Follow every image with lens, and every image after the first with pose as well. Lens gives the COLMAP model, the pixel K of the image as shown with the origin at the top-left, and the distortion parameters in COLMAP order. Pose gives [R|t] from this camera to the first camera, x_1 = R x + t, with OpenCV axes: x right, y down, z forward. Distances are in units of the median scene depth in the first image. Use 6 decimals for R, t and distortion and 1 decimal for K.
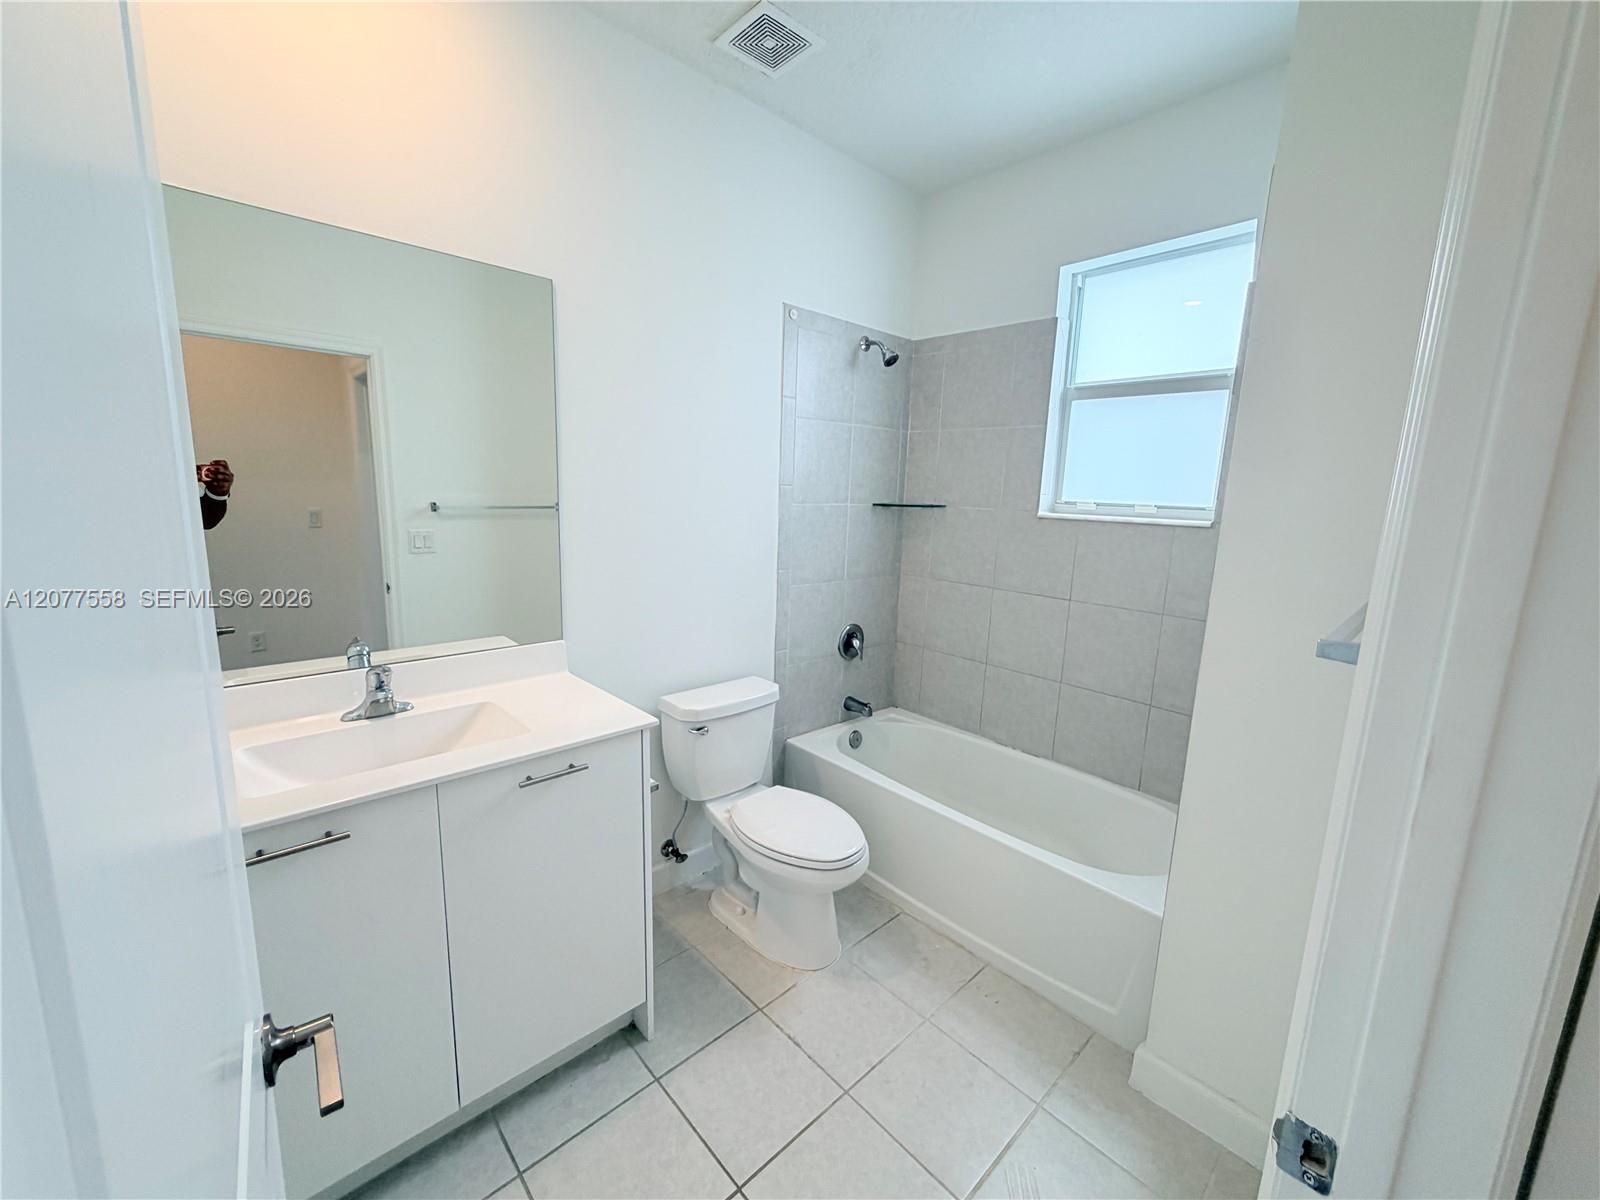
lens RADIAL K [[639.5, 0, 799.0], [0, 639.5, 600.0], [0, 0, 1]] dist [0.000256, -0.000139]
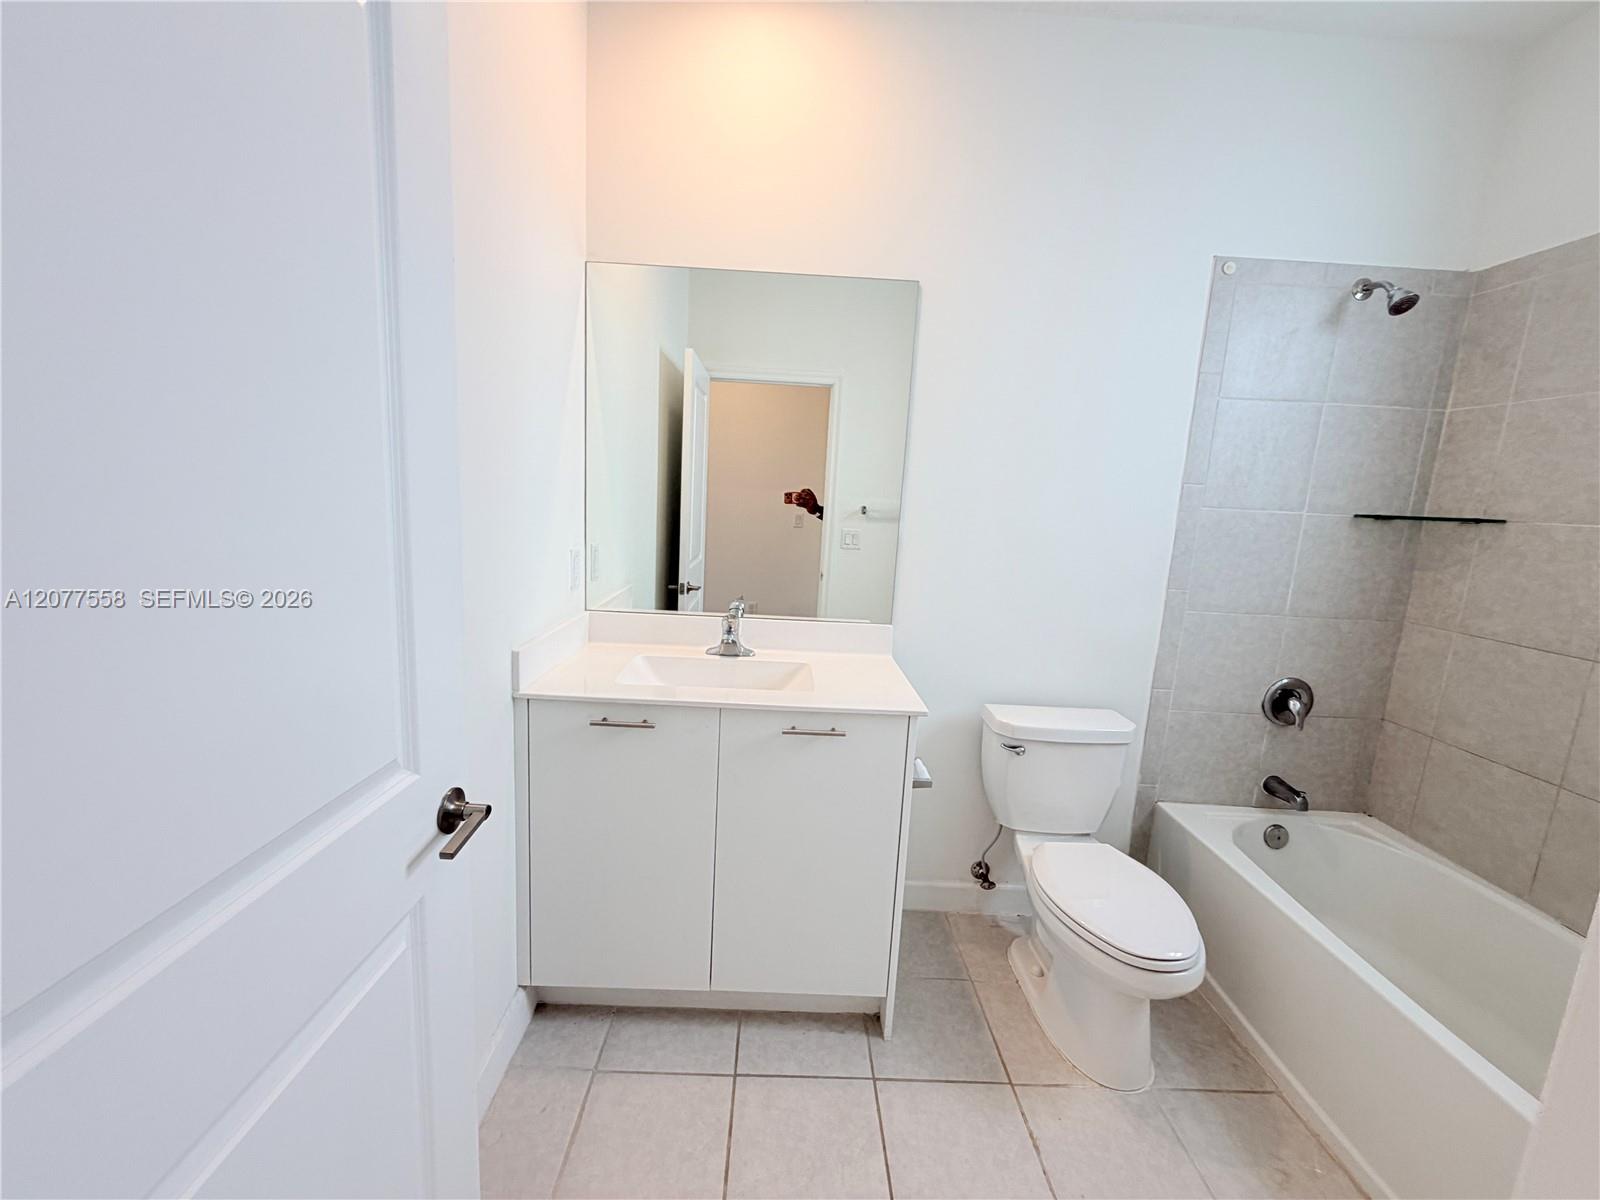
lens RADIAL K [[639.5, 0, 791.2], [0, 639.5, 598.7], [0, 0, 1]] dist [0.000256, -0.000139]
pose [[0.739903, 0.114586, -0.662882, 0.155635], [-0.143816, 0.989548, 0.010527, 0.026087], [0.657161, 0.087544, 0.748649, 0.084598]]
